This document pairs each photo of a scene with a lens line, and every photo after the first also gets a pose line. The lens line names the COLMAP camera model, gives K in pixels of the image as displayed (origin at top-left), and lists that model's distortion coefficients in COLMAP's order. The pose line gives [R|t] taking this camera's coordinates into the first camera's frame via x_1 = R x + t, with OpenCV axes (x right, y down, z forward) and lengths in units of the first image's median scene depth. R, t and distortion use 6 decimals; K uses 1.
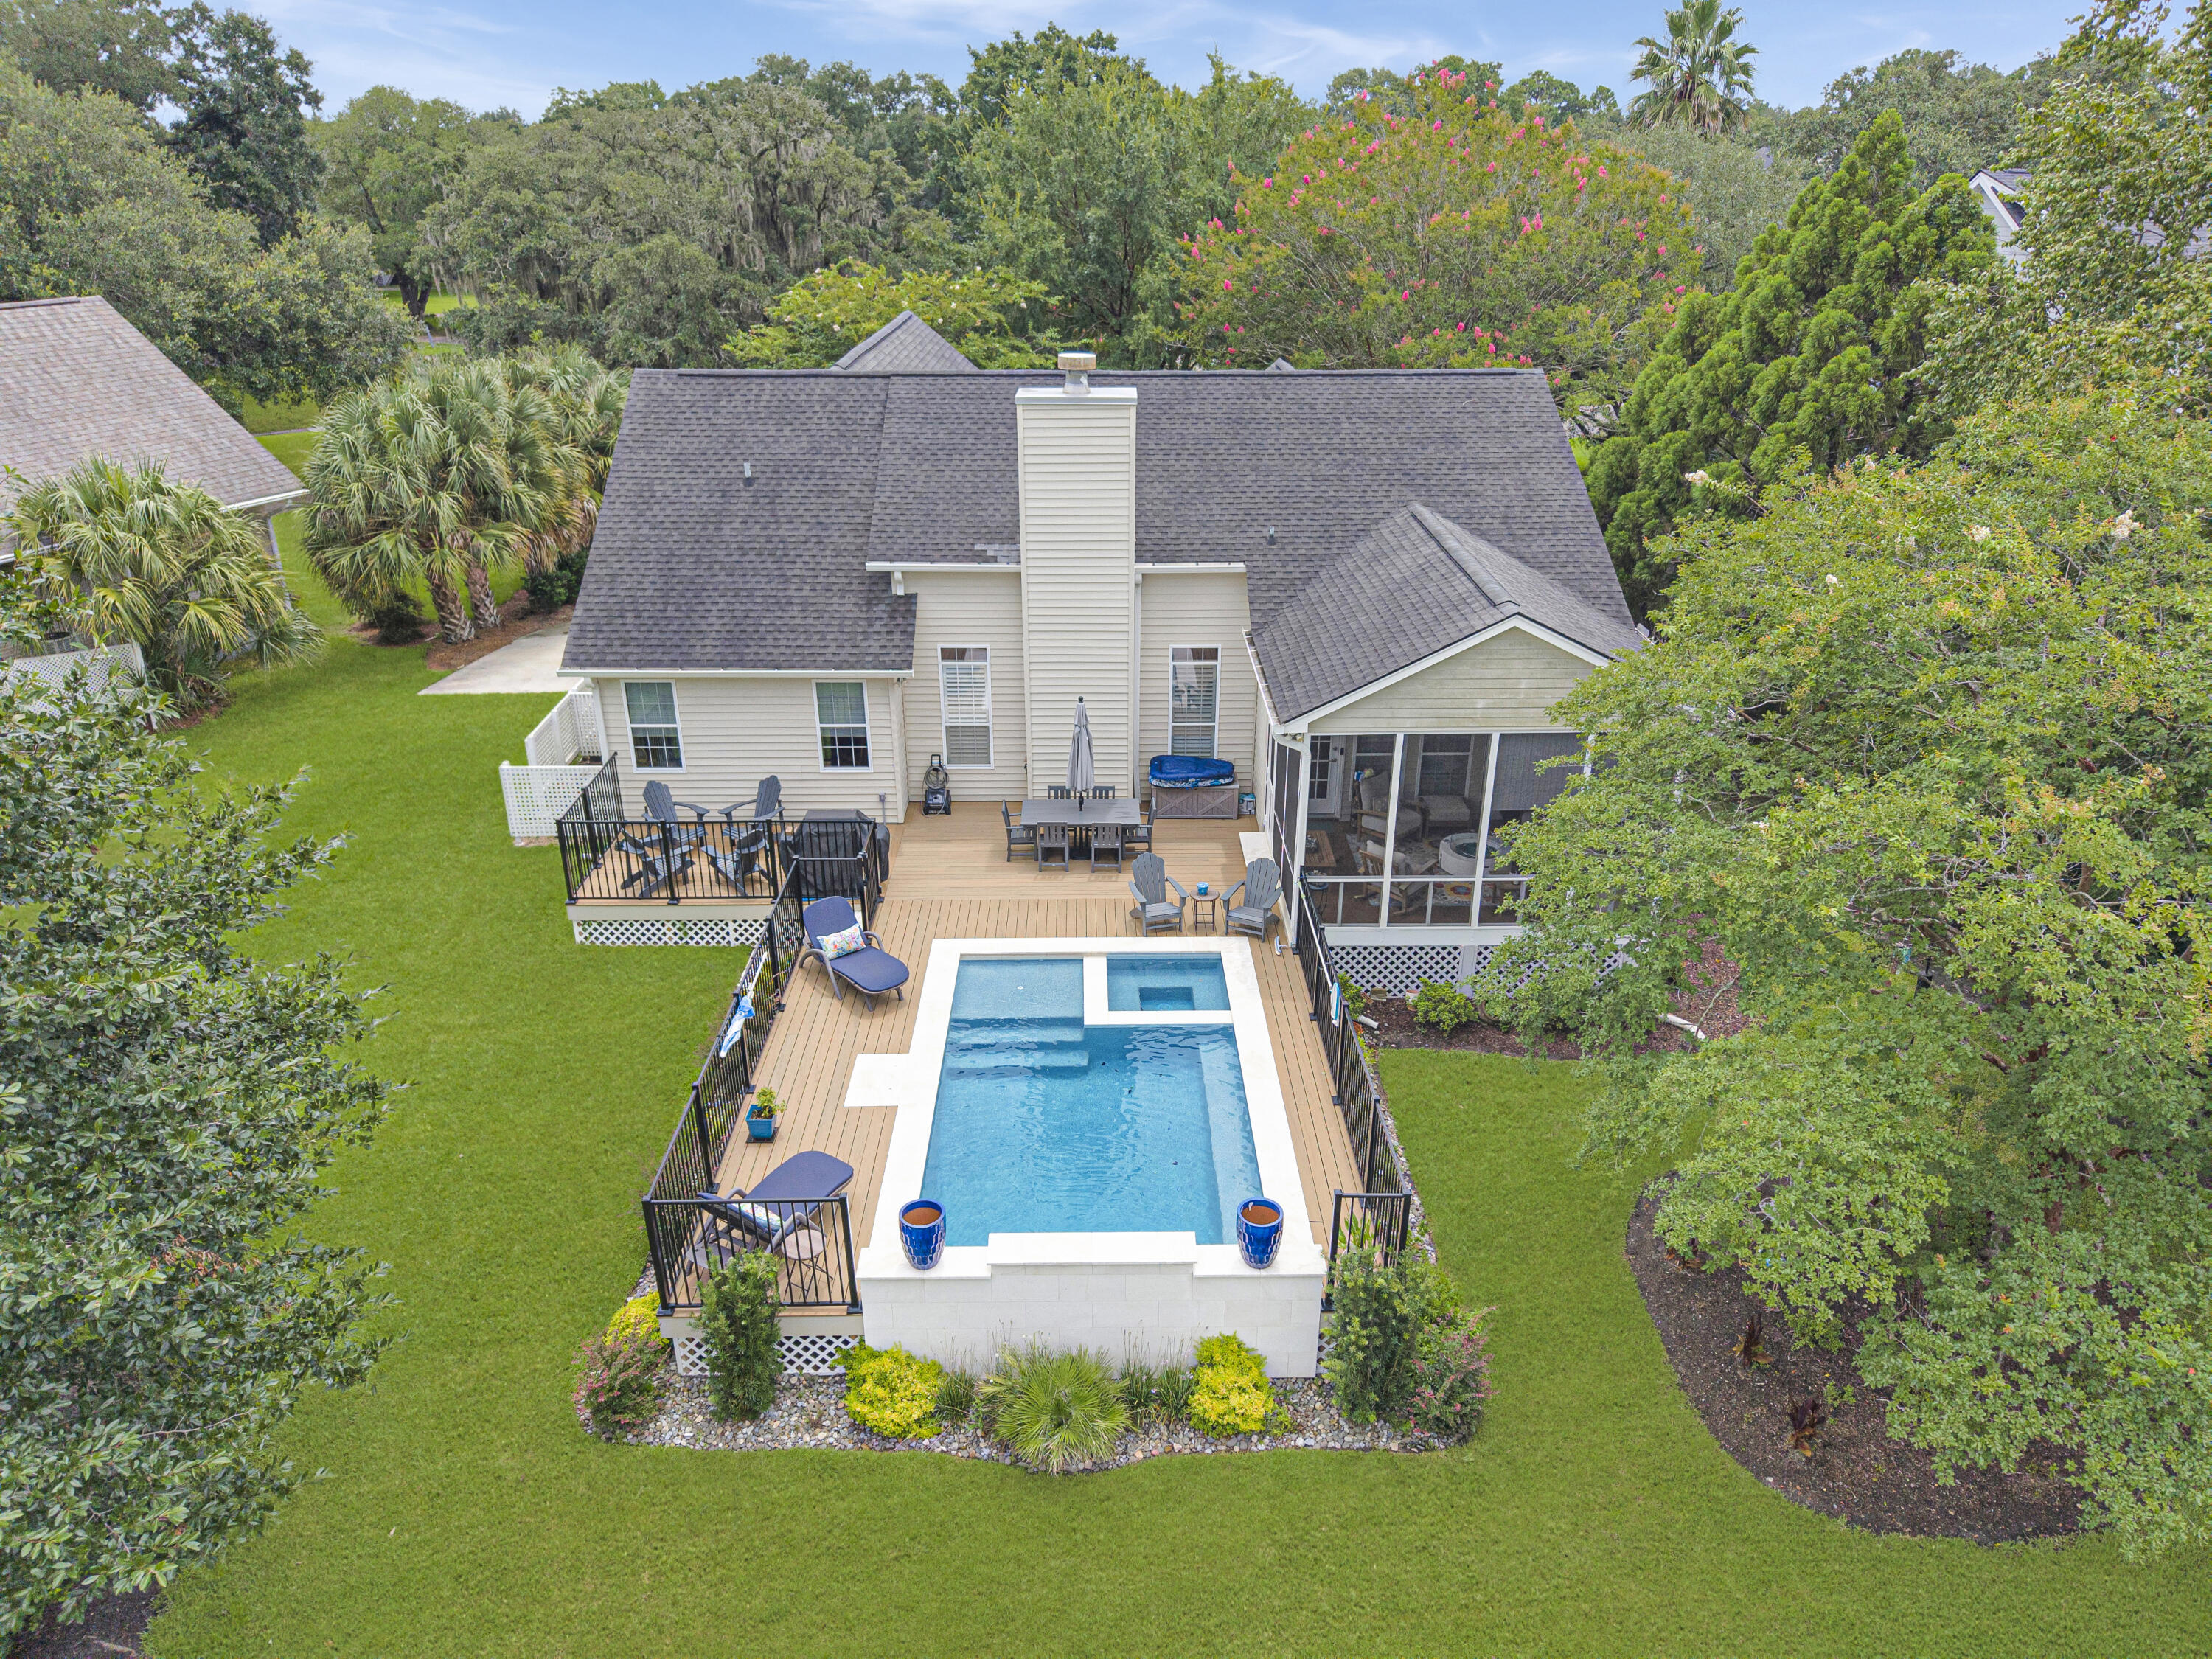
lens RADIAL K [[1504.6, 0, 1118.1], [0, 1504.6, 836.2], [0, 0, 1]] dist [0.030783, 0.000808]
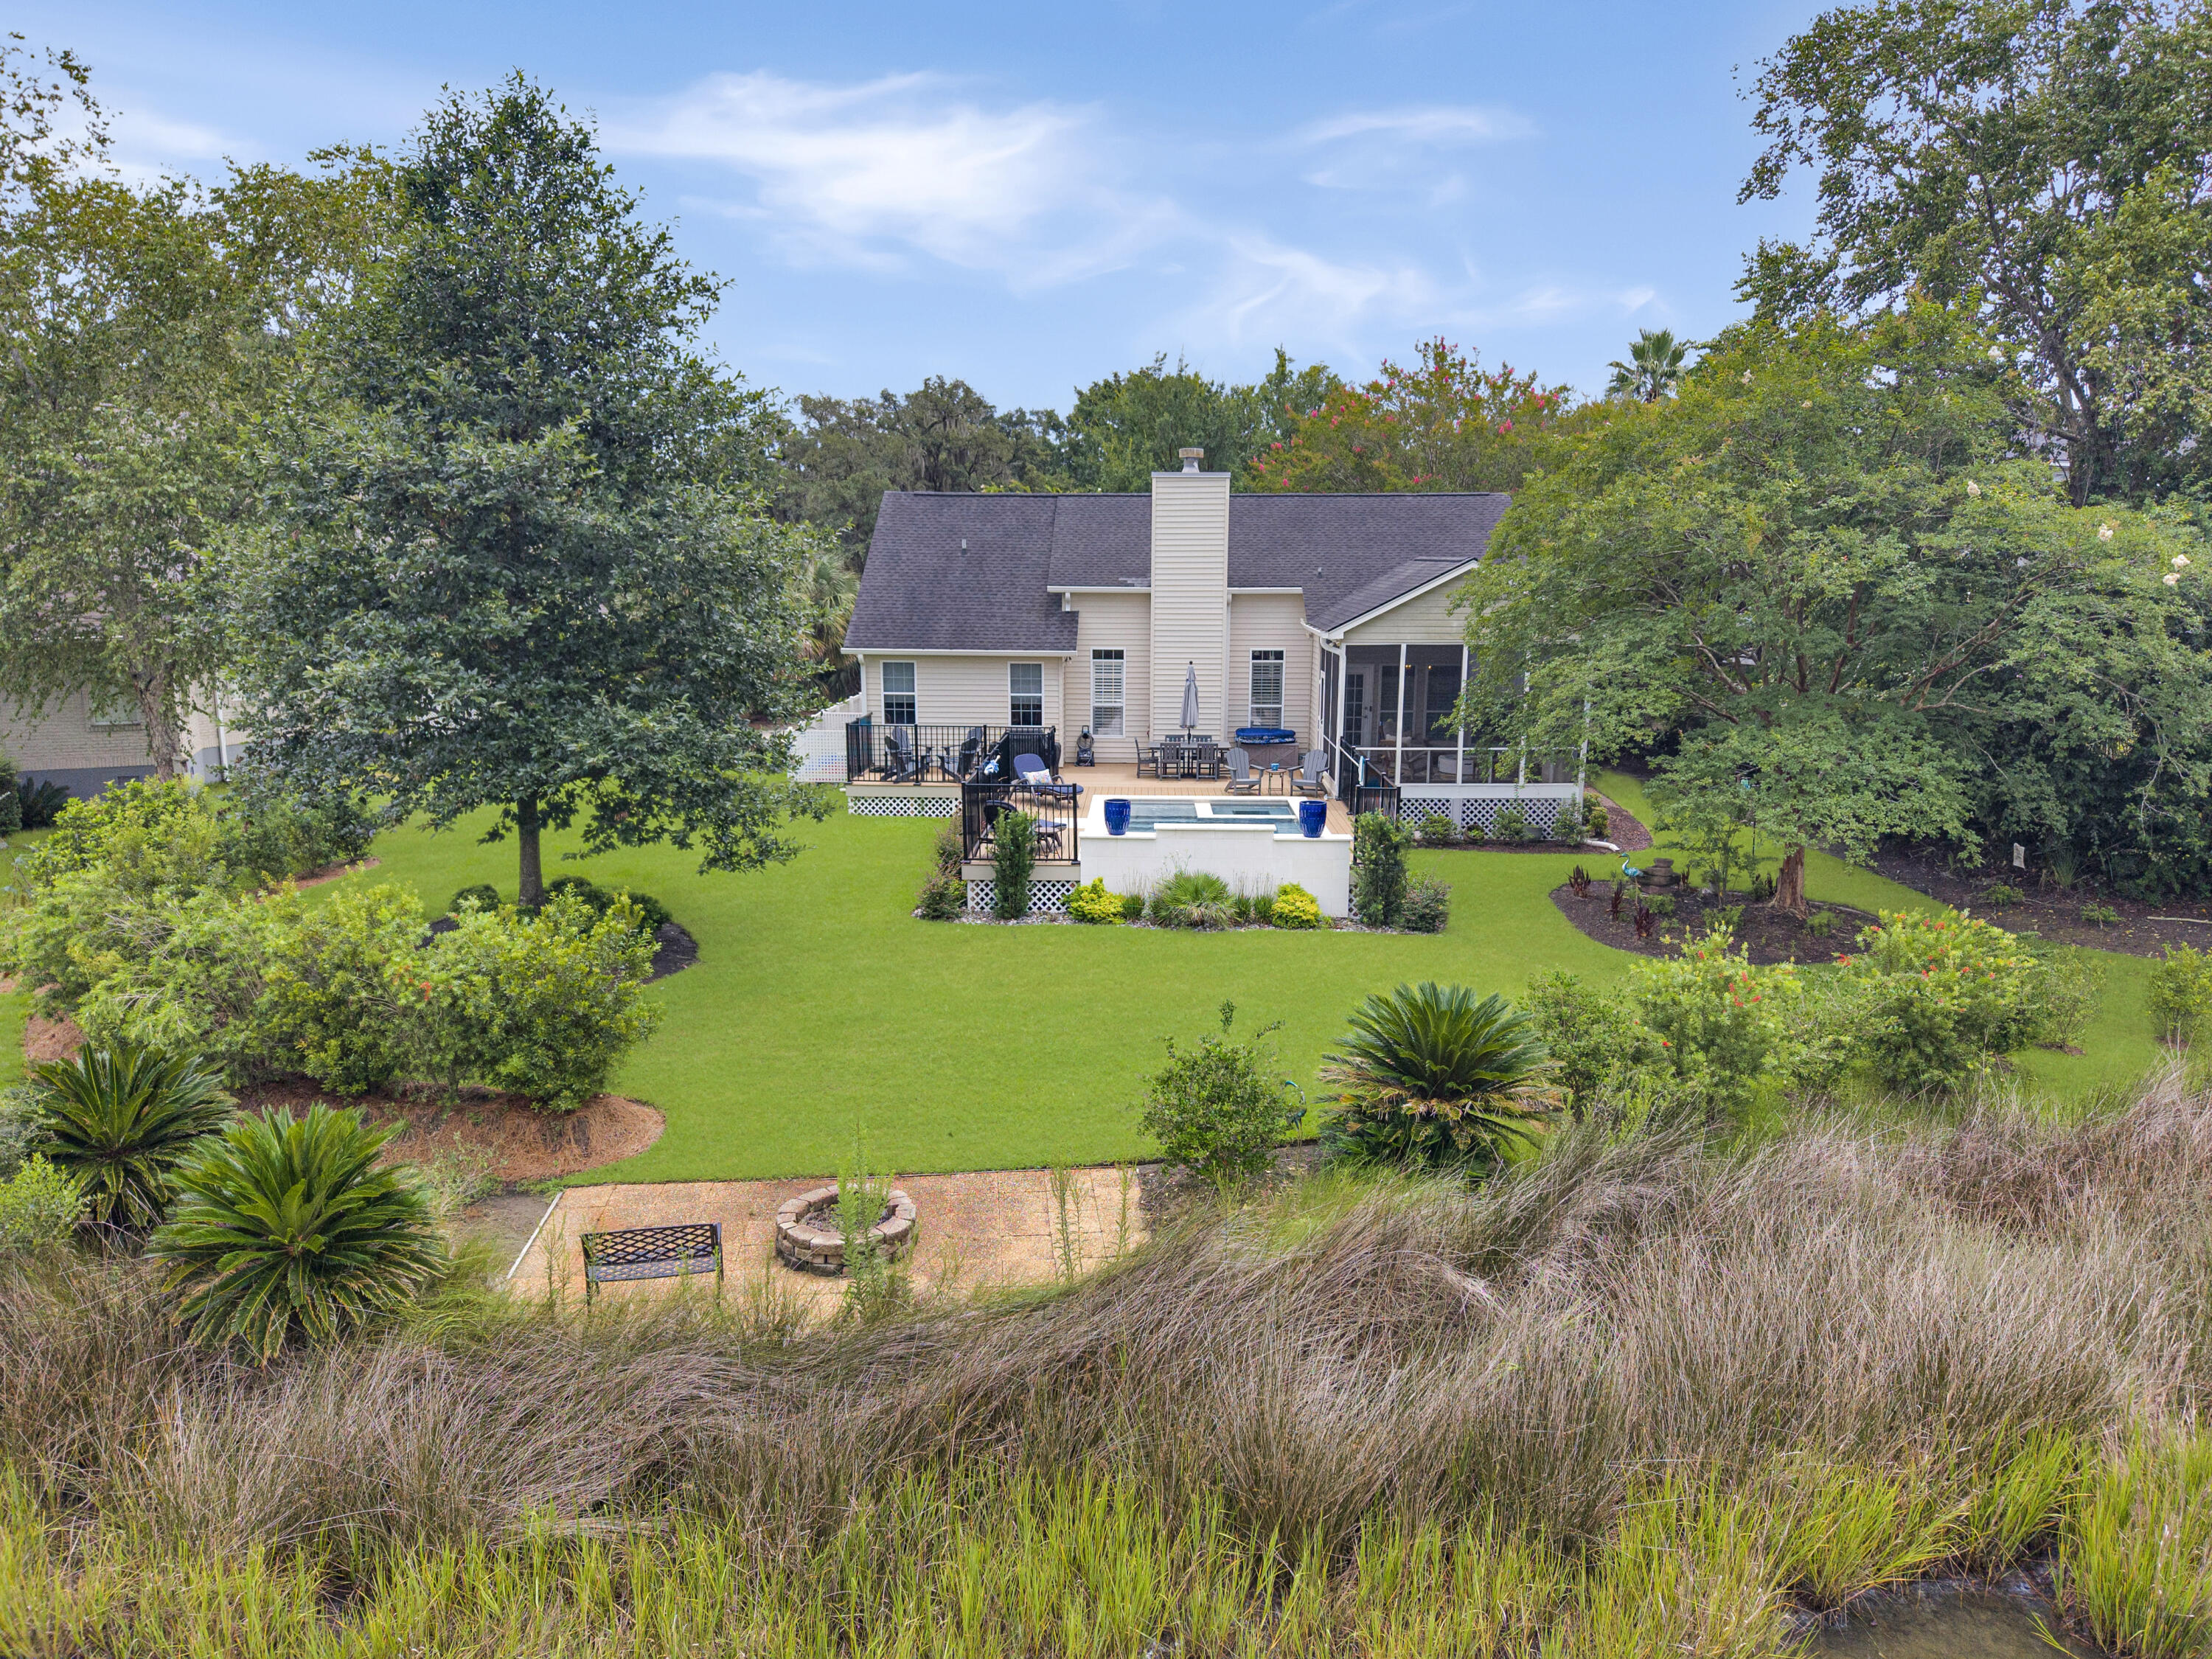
lens RADIAL K [[1504.6, 0, 1096.5], [0, 1504.6, 826.7], [0, 0, 1]] dist [0.030783, 0.000808]
pose [[0.998547, 0.010686, -0.052813, -0.036190], [-0.022807, 0.971831, -0.234575, 0.393988], [0.048819, 0.235438, 0.970662, -0.386480]]
